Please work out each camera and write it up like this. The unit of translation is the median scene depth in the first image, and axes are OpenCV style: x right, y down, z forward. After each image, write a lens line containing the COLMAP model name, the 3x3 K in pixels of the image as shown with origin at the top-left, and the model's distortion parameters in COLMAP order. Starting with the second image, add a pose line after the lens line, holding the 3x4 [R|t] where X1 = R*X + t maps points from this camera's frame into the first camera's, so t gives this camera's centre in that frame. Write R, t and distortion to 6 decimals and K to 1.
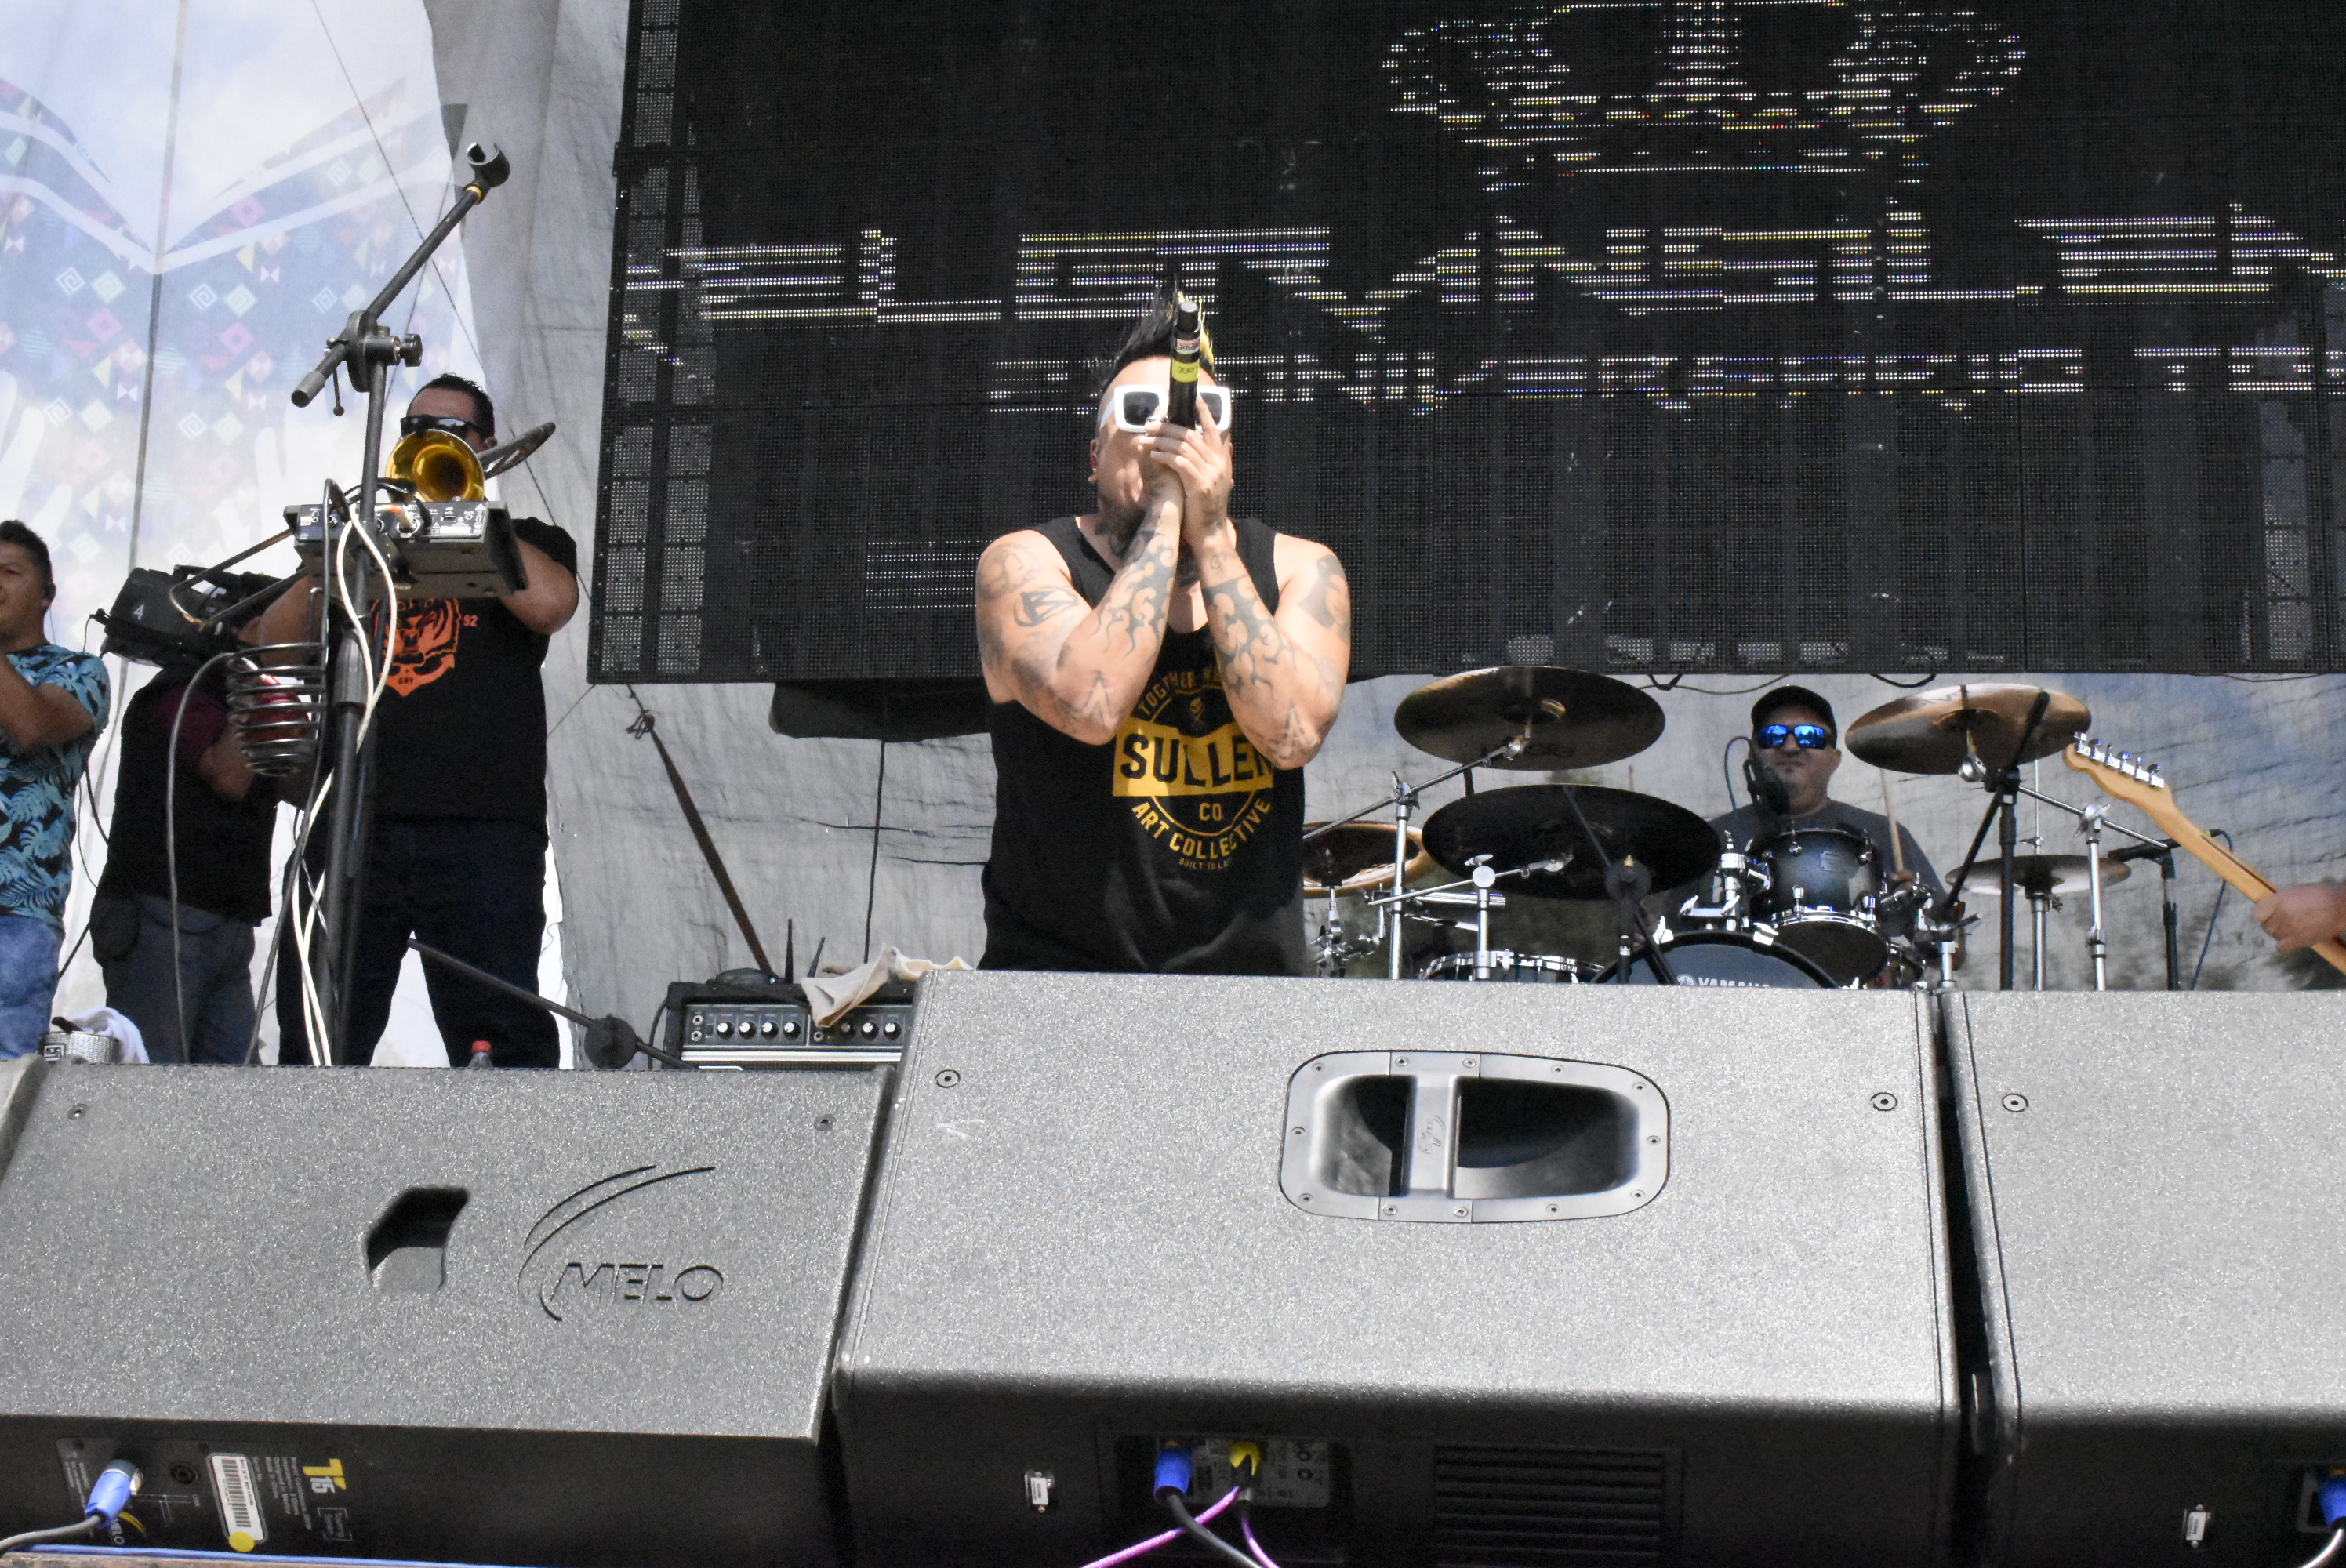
lens RADIAL K [[4167.1, 0, 1179.5], [0, 4167.1, 708.9], [0, 0, 1]] dist [0.025296, -0.012963]
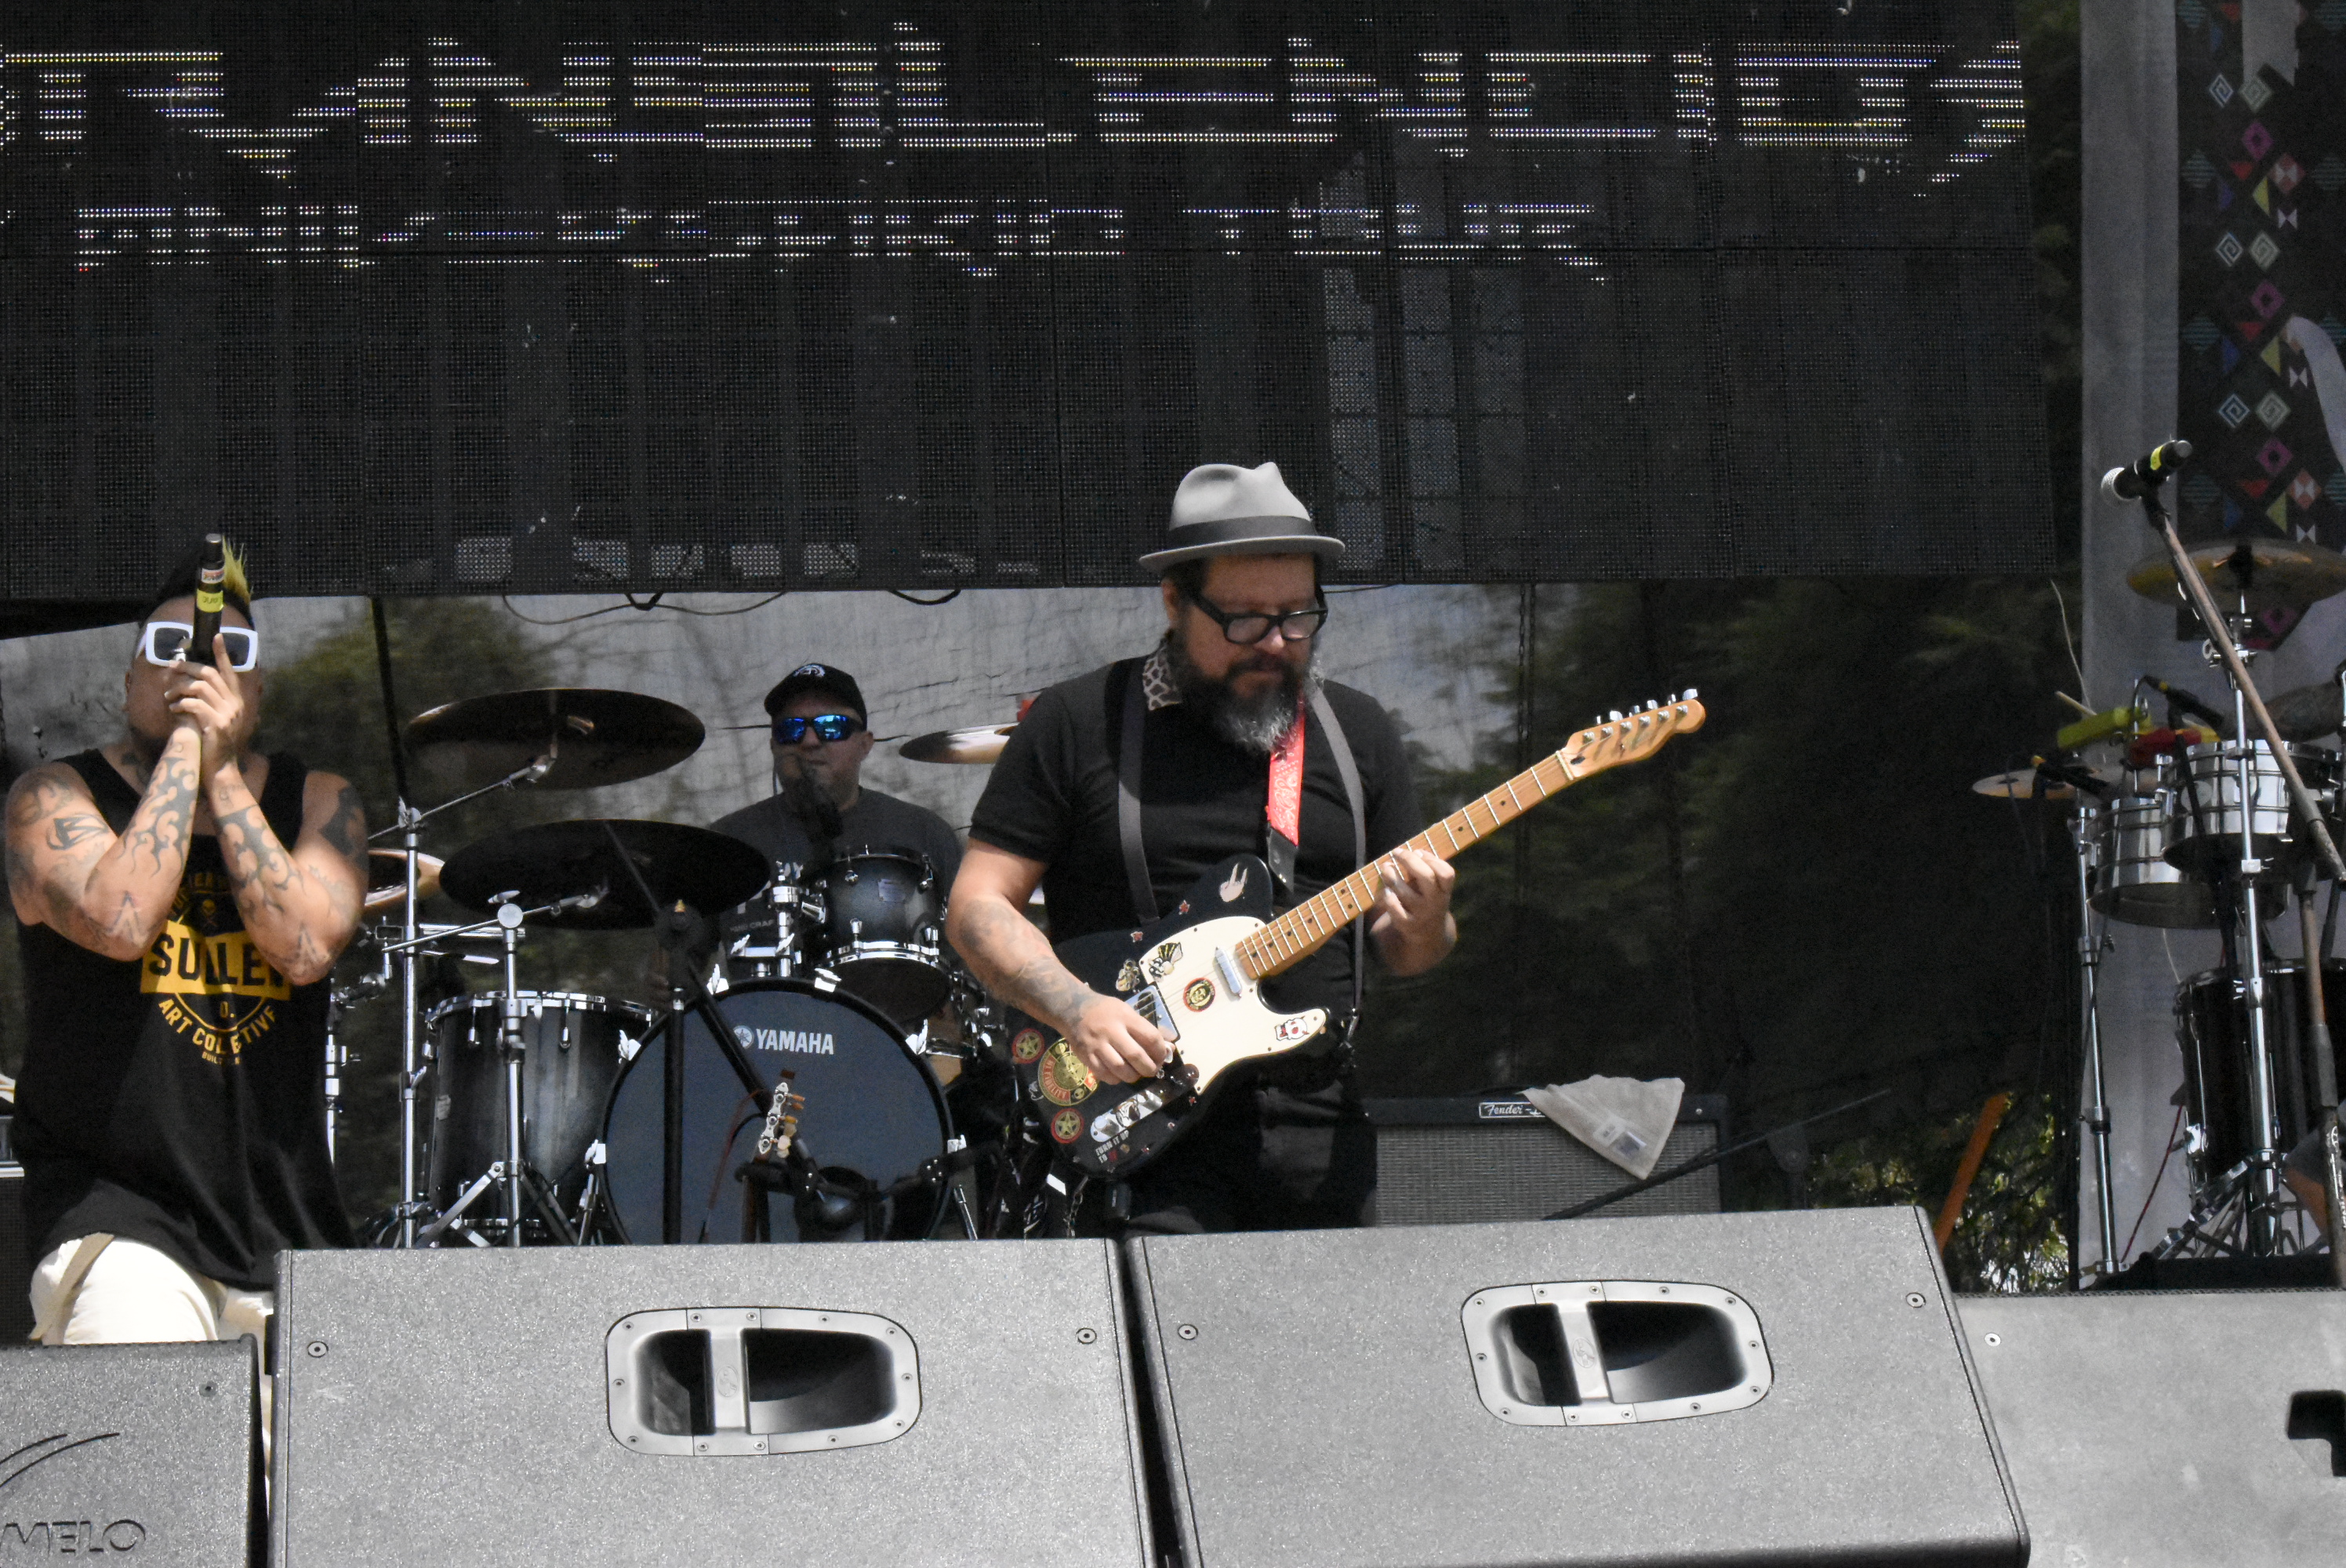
lens RADIAL K [[5609.0, 0, 1173.0], [0, 5609.0, 784.0], [0, 0, 1]] dist [0.128308, -0.002194]
pose [[0.973736, -0.022863, 0.226531, -0.061958], [0.010012, 0.998283, 0.057719, -0.056751], [-0.227462, -0.053935, 0.972292, -0.214142]]
